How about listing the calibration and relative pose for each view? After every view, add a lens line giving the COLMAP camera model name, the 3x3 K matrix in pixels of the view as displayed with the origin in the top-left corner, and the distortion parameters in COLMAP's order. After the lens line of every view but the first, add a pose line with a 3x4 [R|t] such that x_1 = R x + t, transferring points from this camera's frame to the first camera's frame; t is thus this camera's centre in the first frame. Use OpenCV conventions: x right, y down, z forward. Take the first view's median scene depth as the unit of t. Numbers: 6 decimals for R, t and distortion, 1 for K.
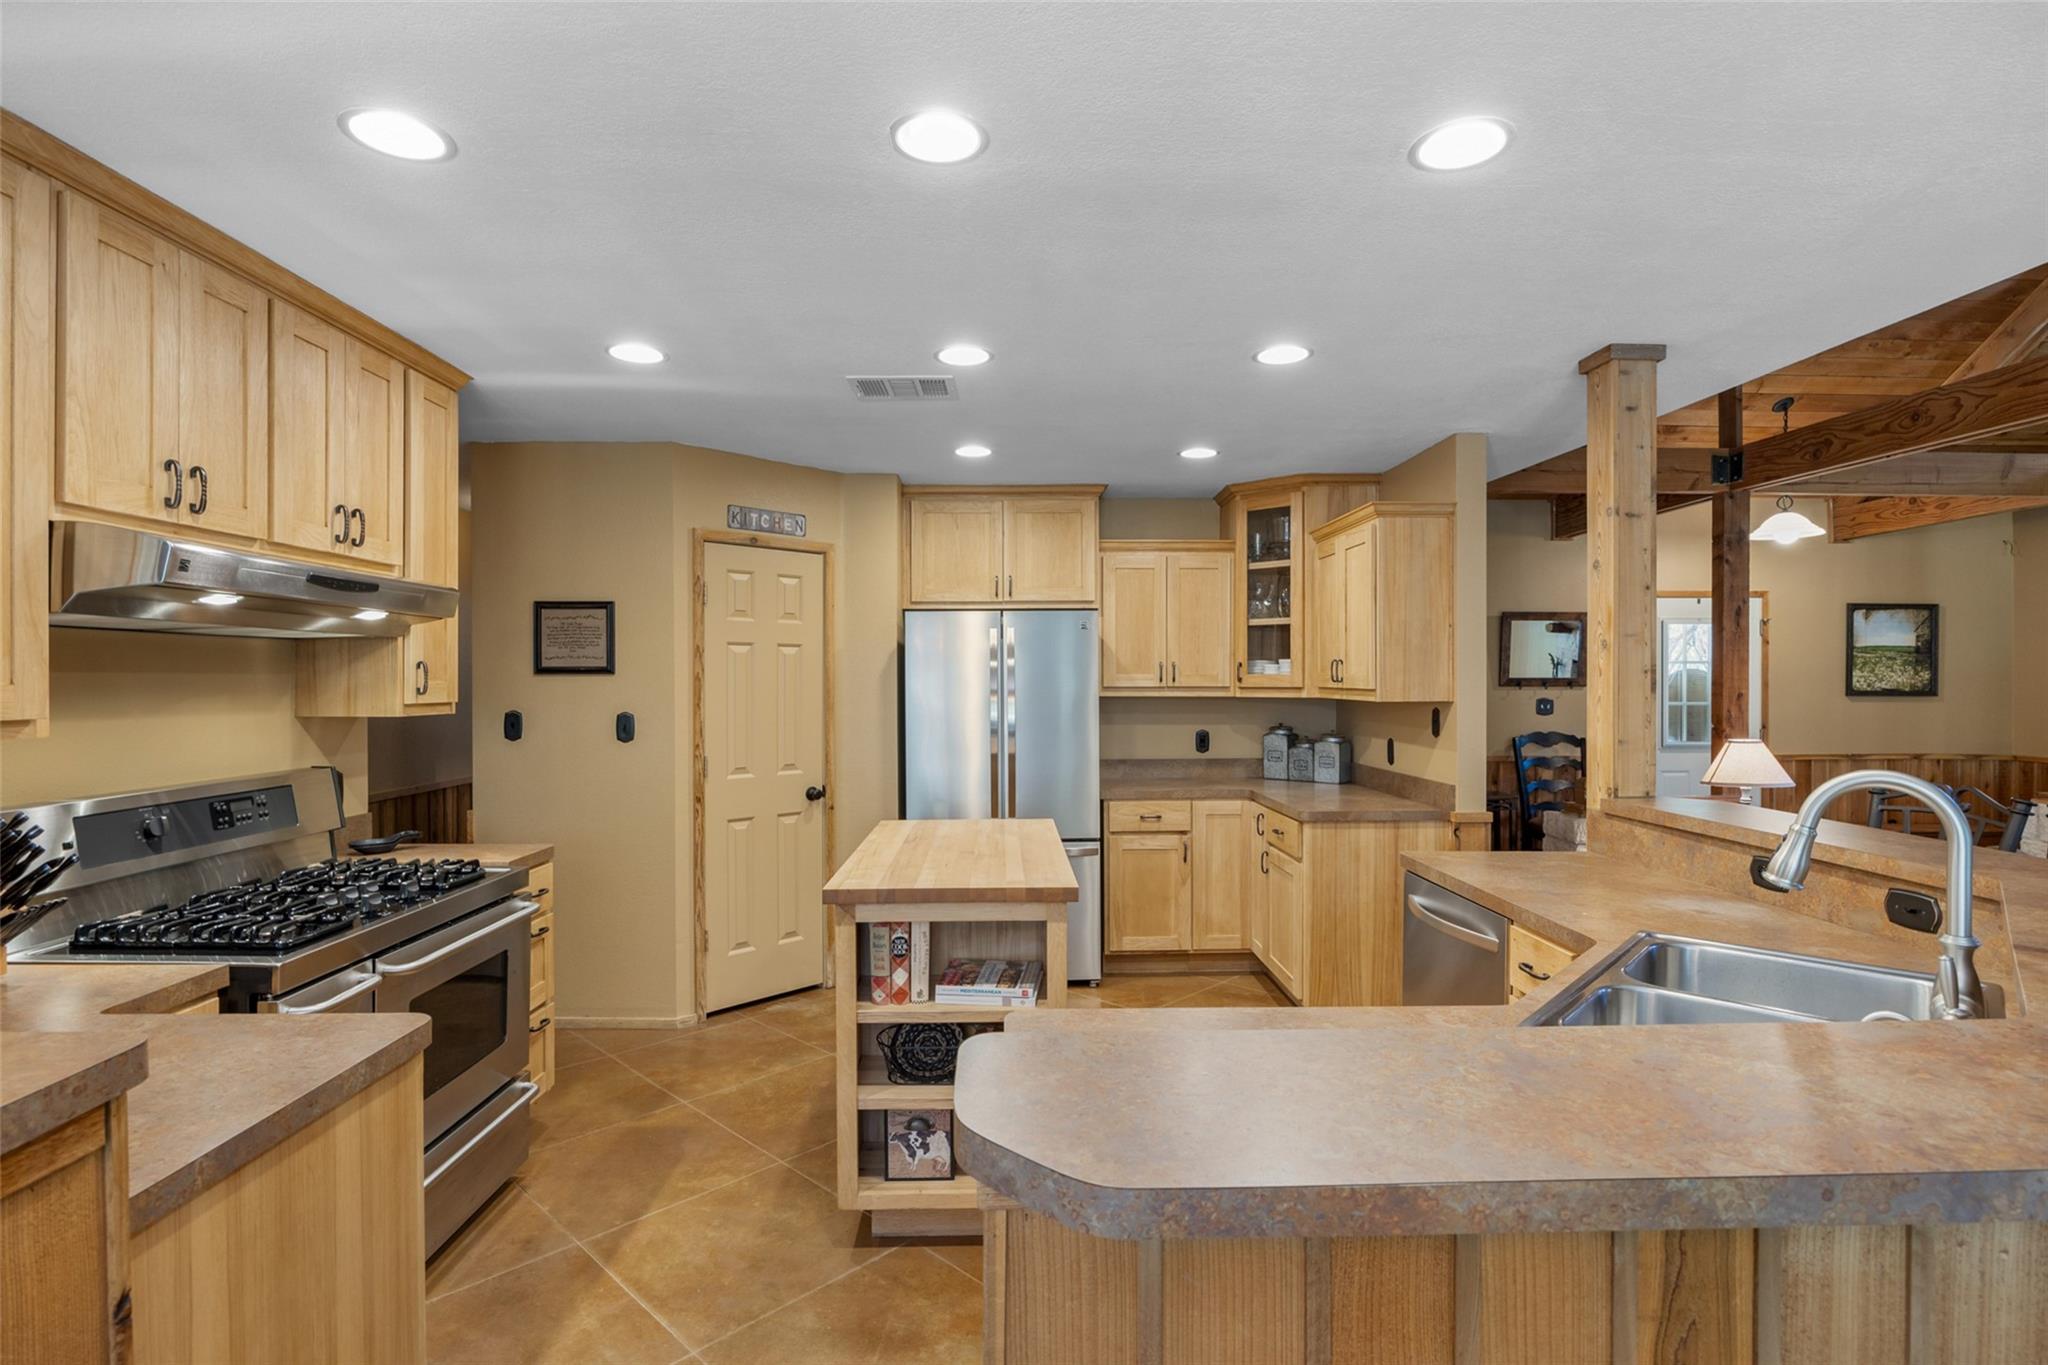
lens RADIAL K [[998.0, 0, 1024.5], [0, 998.0, 682.6], [0, 0, 1]] dist [-0.010827, 0.001637]
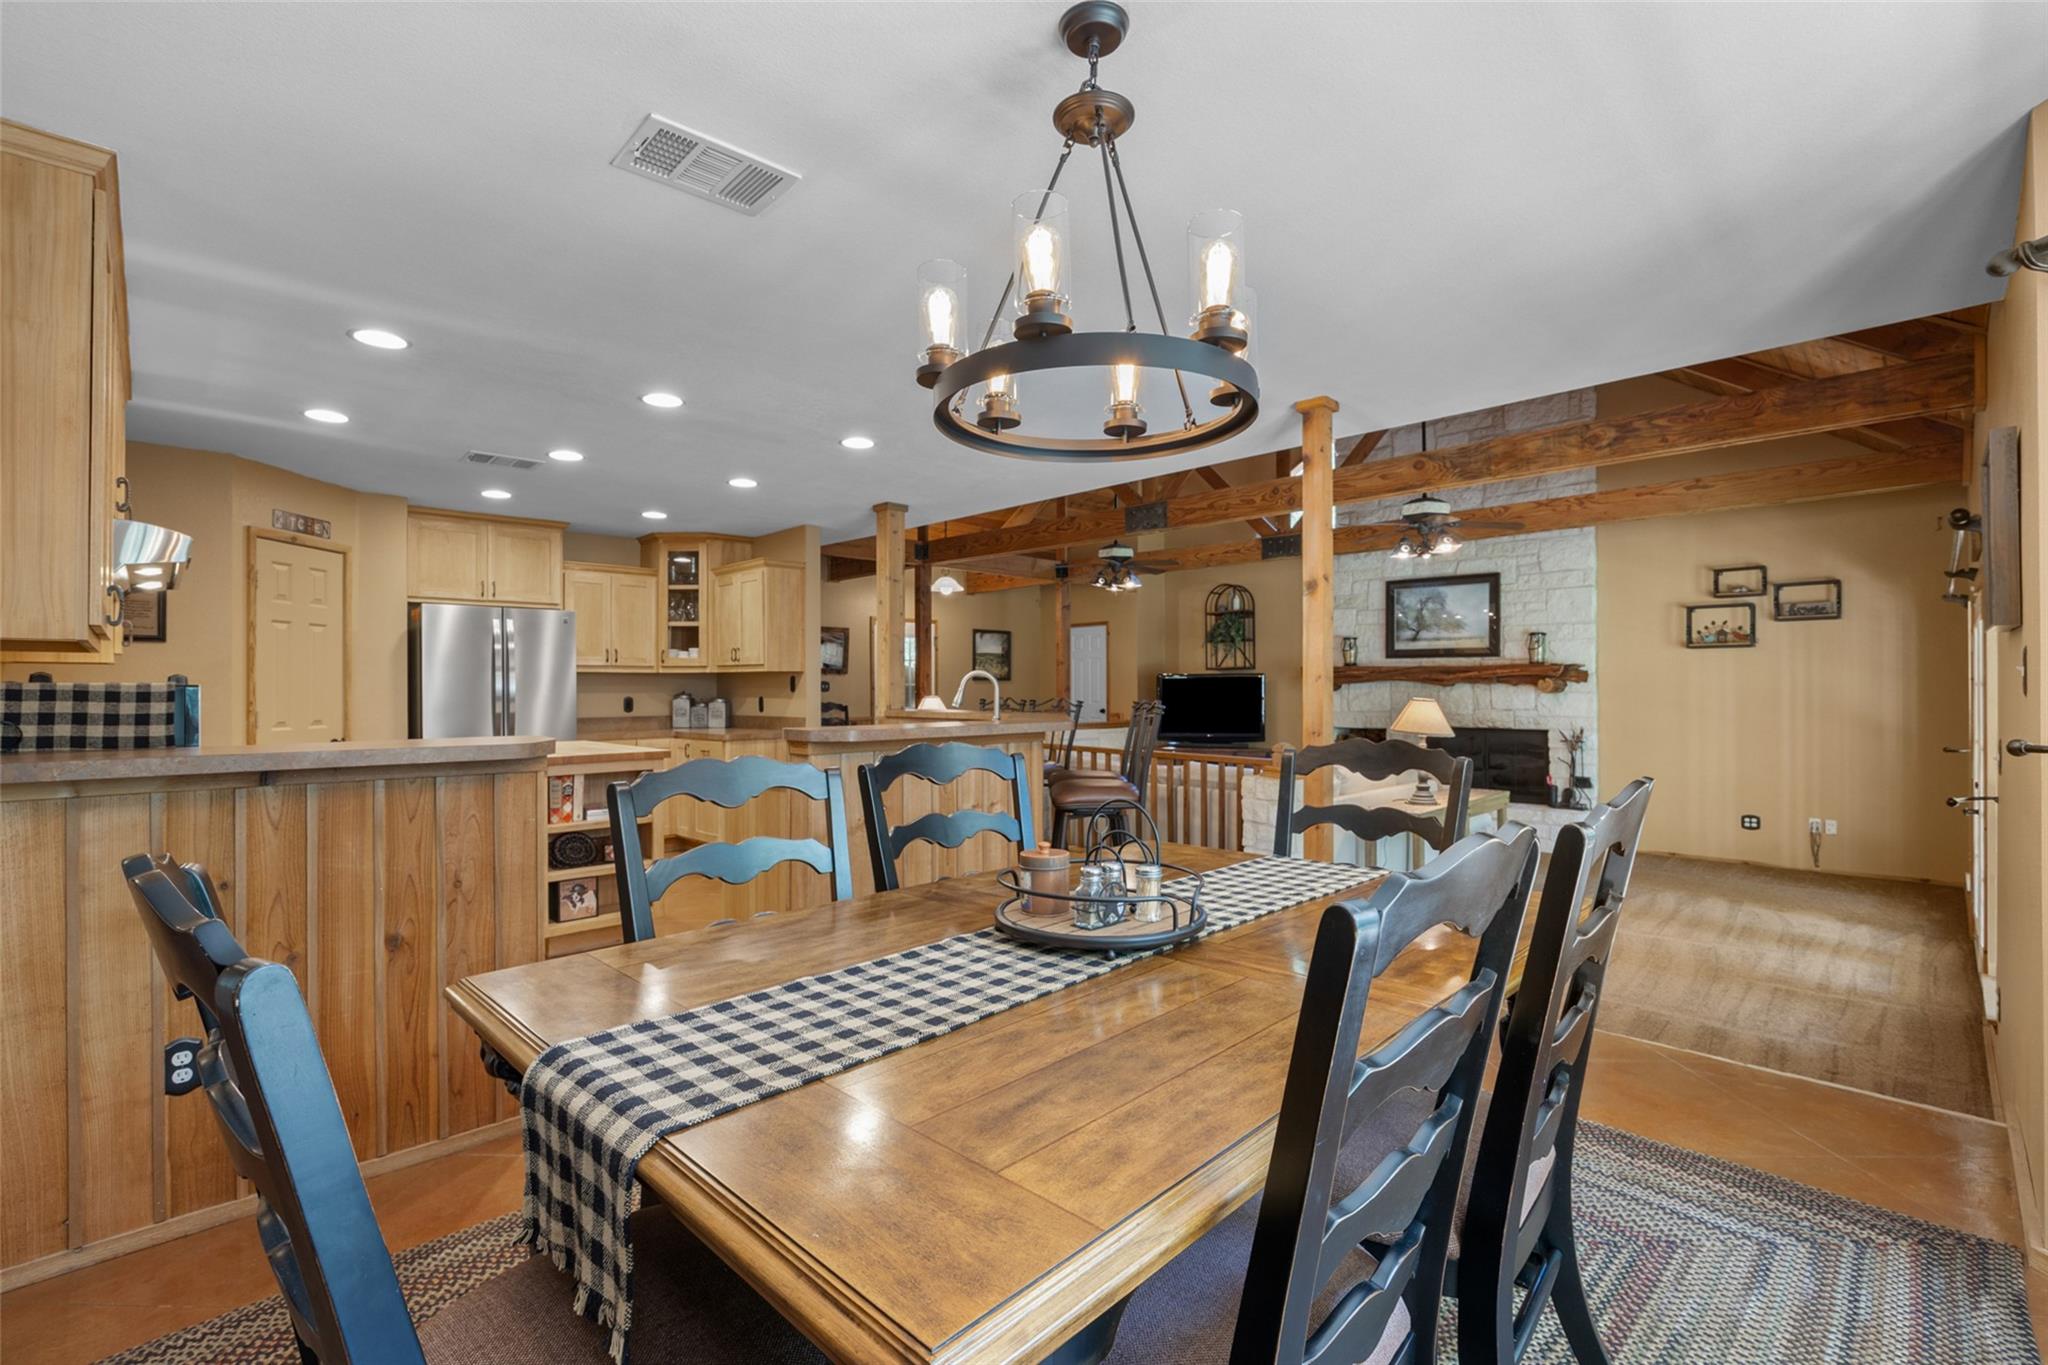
lens RADIAL K [[911.2, 0, 1025.3], [0, 911.2, 692.5], [0, 0, 1]] dist [-0.000912, -0.000294]
pose [[0.732103, -0.006272, 0.681165, -0.329026], [0.005550, 0.999979, 0.003242, 0.043878], [-0.681171, 0.001407, 0.732123, -0.398055]]
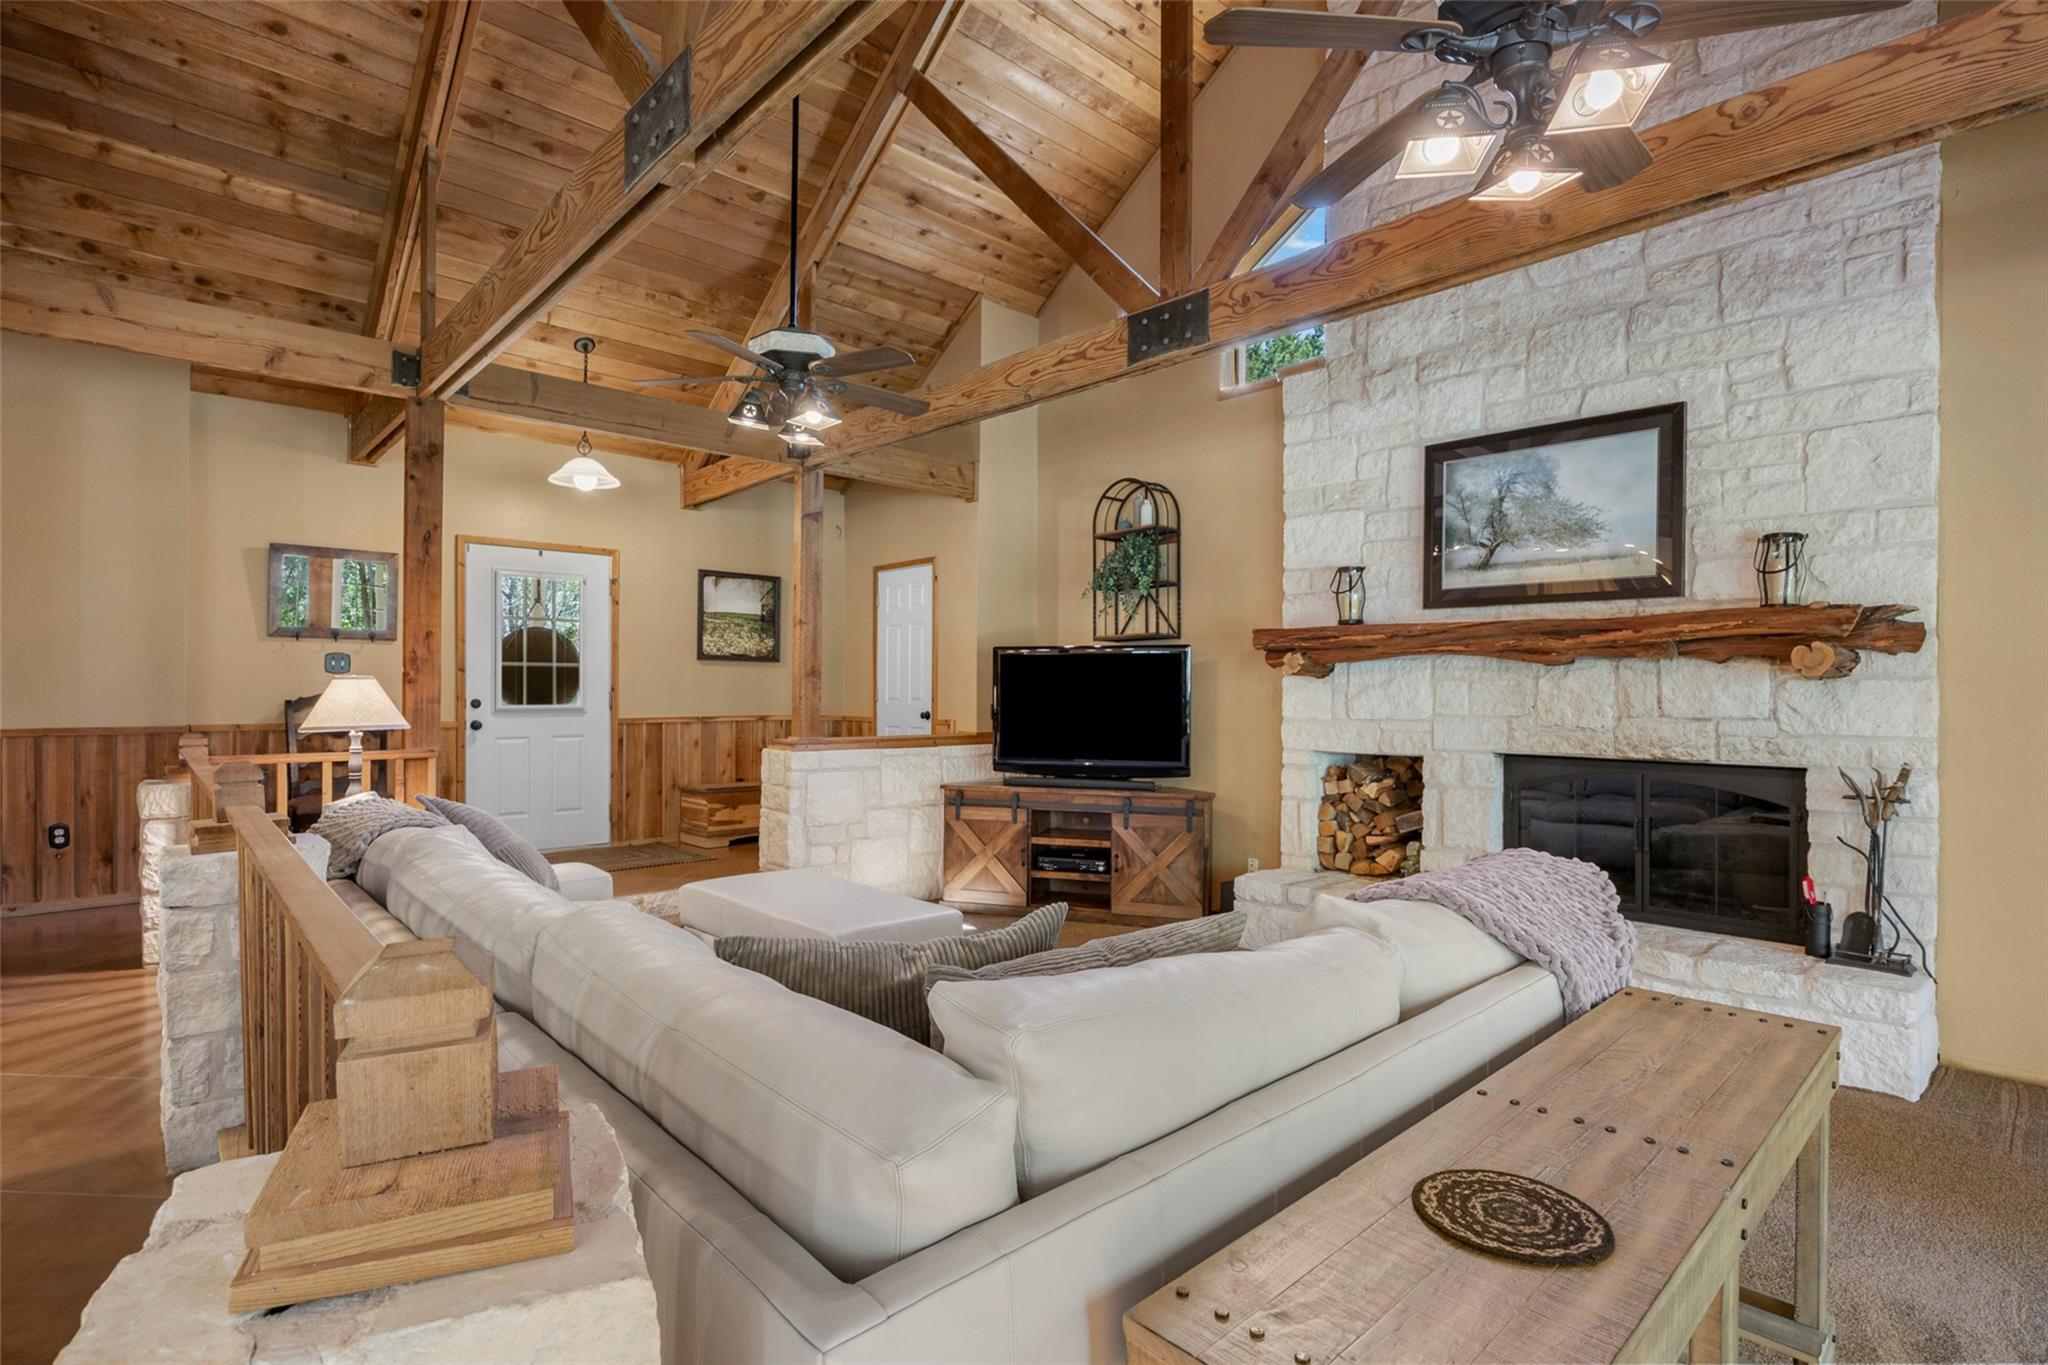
lens RADIAL K [[998.0, 0, 1025.1], [0, 998.0, 697.9], [0, 0, 1]] dist [-0.010827, 0.001637]
pose [[0.750478, -0.001506, 0.660894, 0.571238], [-0.002199, 0.999986, 0.004776, 0.067506], [-0.660892, -0.005038, 0.750464, 0.002231]]
